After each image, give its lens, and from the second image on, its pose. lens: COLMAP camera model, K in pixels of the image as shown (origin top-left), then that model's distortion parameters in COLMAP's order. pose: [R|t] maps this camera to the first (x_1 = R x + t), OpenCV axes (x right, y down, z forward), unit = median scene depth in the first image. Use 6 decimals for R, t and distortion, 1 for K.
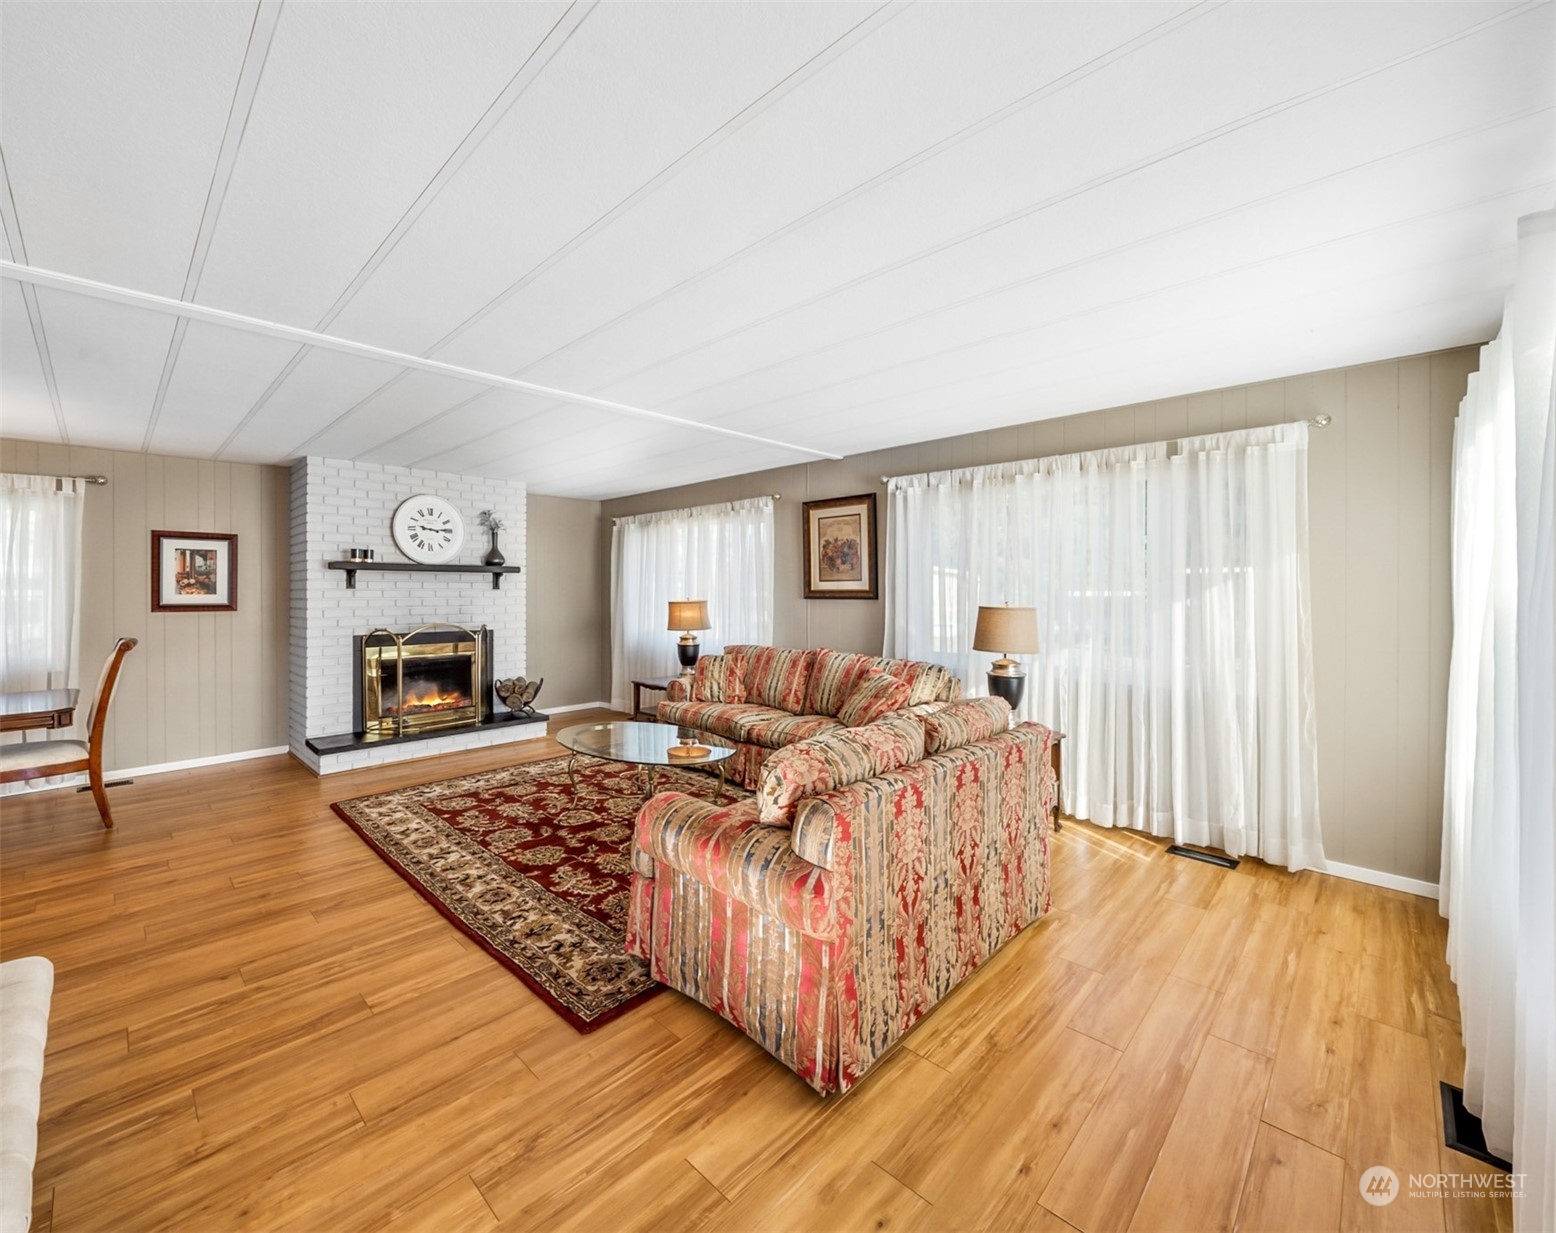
lens RADIAL K [[646.4, 0, 714.8], [0, 646.4, 589.4], [0, 0, 1]] dist [-0.003827, -0.000197]
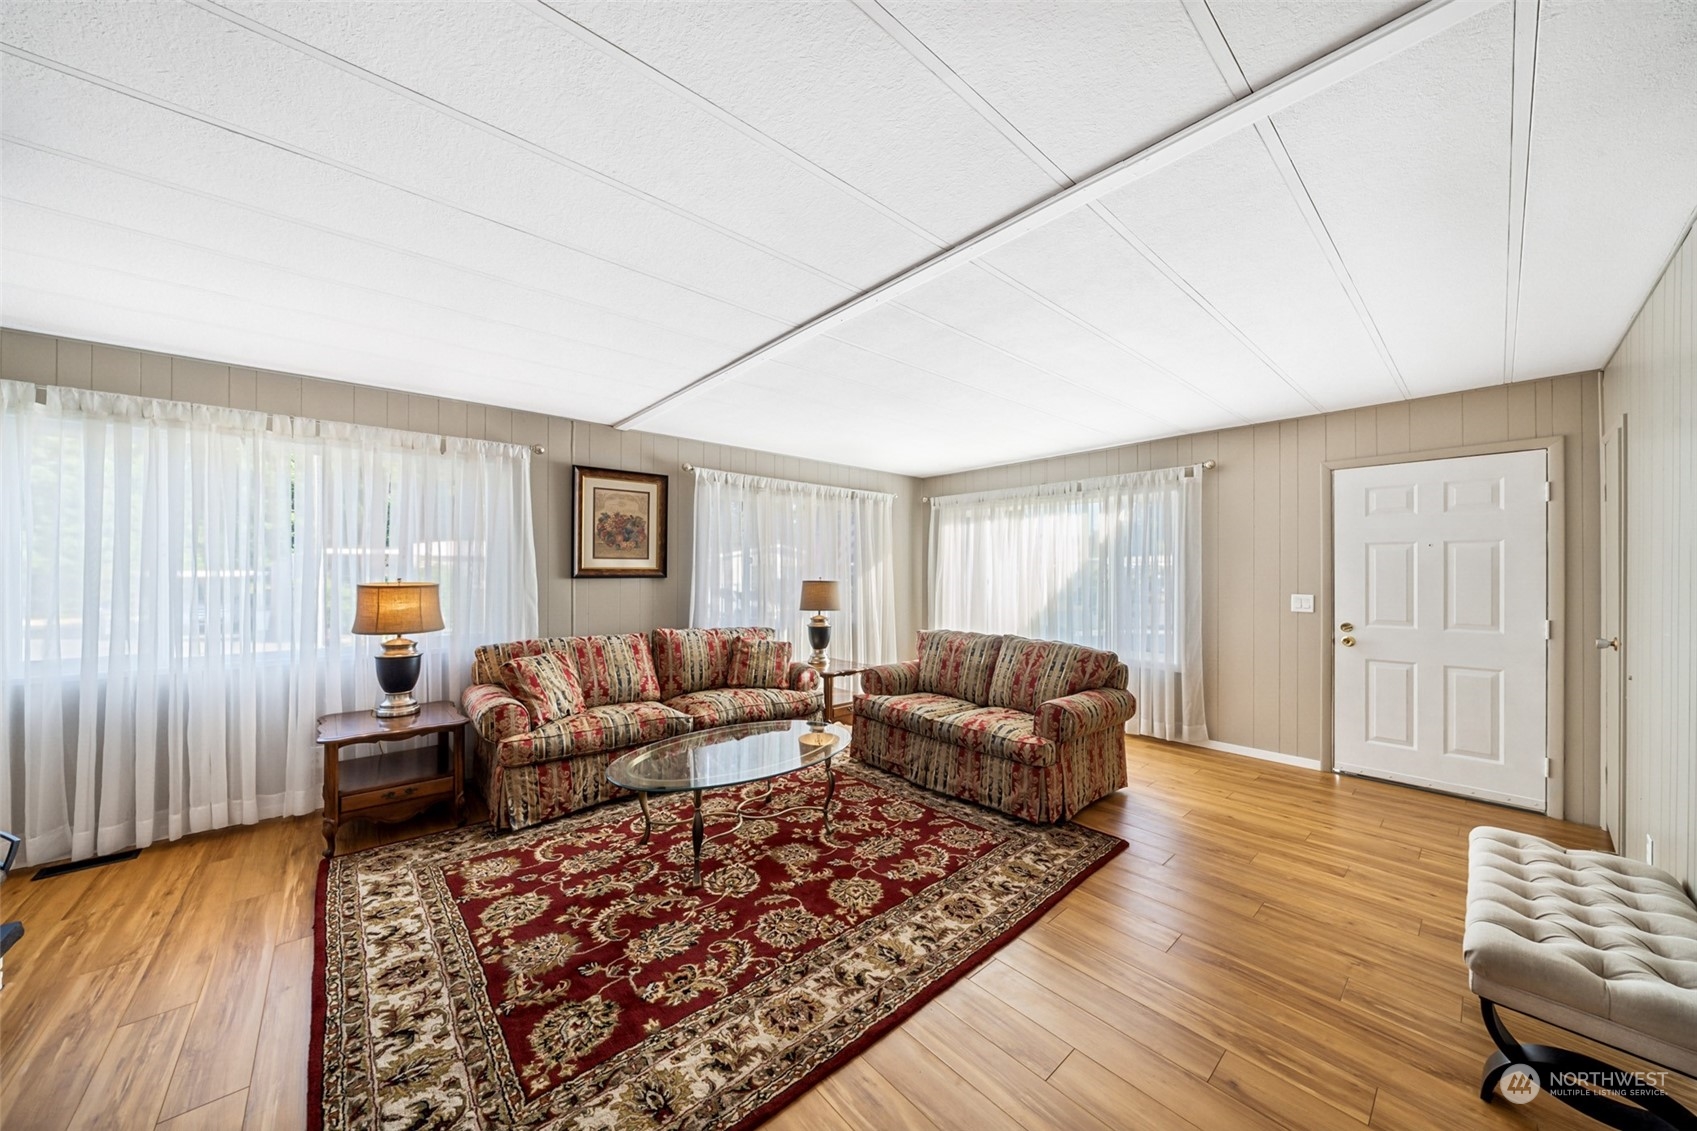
lens RADIAL K [[583.1, 0, 848.9], [0, 583.1, 569.7], [0, 0, 1]] dist [-0.010461, -0.000036]
pose [[0.035843, 0.004288, 0.999348, -0.779769], [-0.004254, 0.999982, -0.004138, 0.006535], [-0.999348, -0.004103, 0.035861, 0.766615]]
